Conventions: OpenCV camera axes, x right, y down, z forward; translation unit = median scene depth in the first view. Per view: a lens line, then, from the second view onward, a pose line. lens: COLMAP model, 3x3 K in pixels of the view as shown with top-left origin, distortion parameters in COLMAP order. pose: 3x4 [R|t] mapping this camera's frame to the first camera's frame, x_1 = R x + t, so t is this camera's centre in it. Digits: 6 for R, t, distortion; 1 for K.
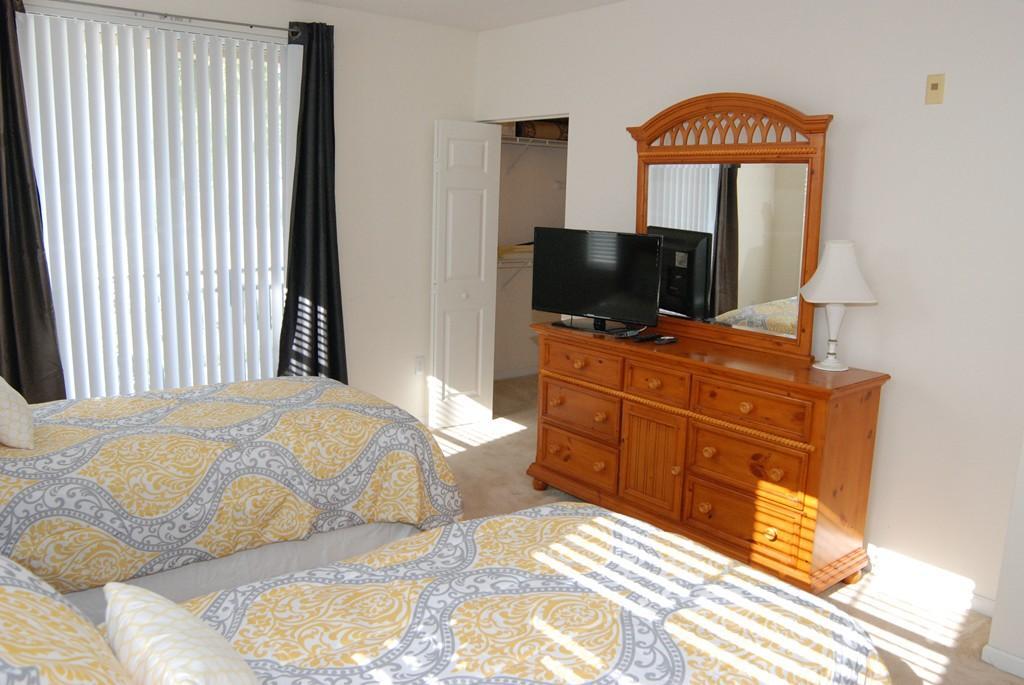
lens RADIAL K [[780.4, 0, 512.0], [0, 780.4, 342.5], [0, 0, 1]] dist [-0.070485, 0.005719]
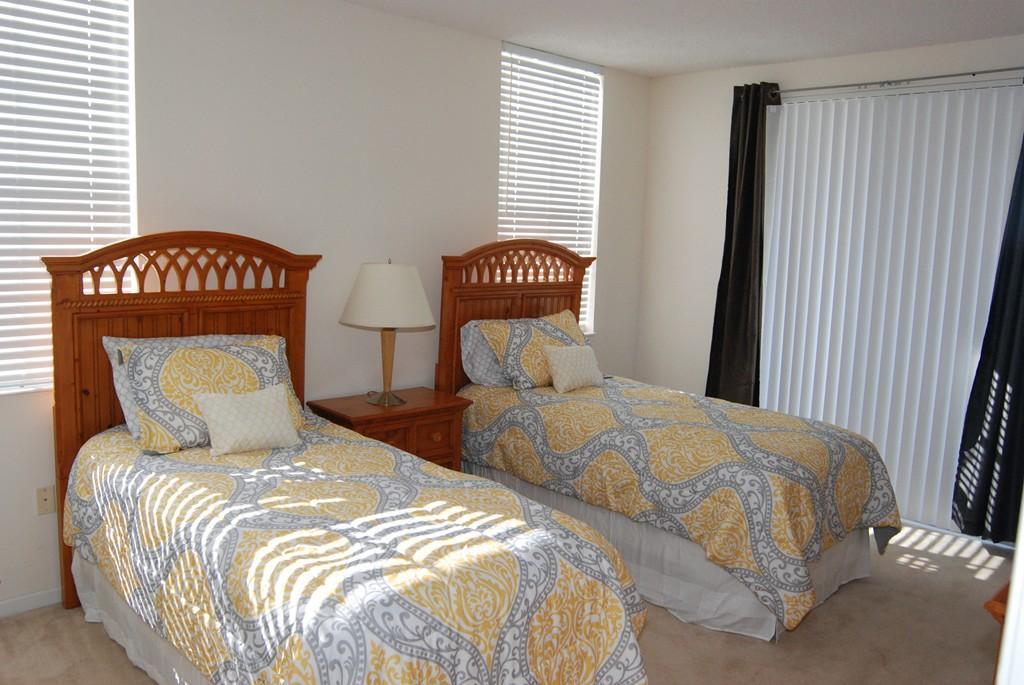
lens RADIAL K [[780.4, 0, 512.0], [0, 780.4, 342.5], [0, 0, 1]] dist [-0.070485, 0.005719]
pose [[0.112540, 0.117721, -0.986649, 1.291229], [-0.218841, 0.971512, 0.090953, -0.121493], [0.969249, 0.205684, 0.135096, 0.907951]]
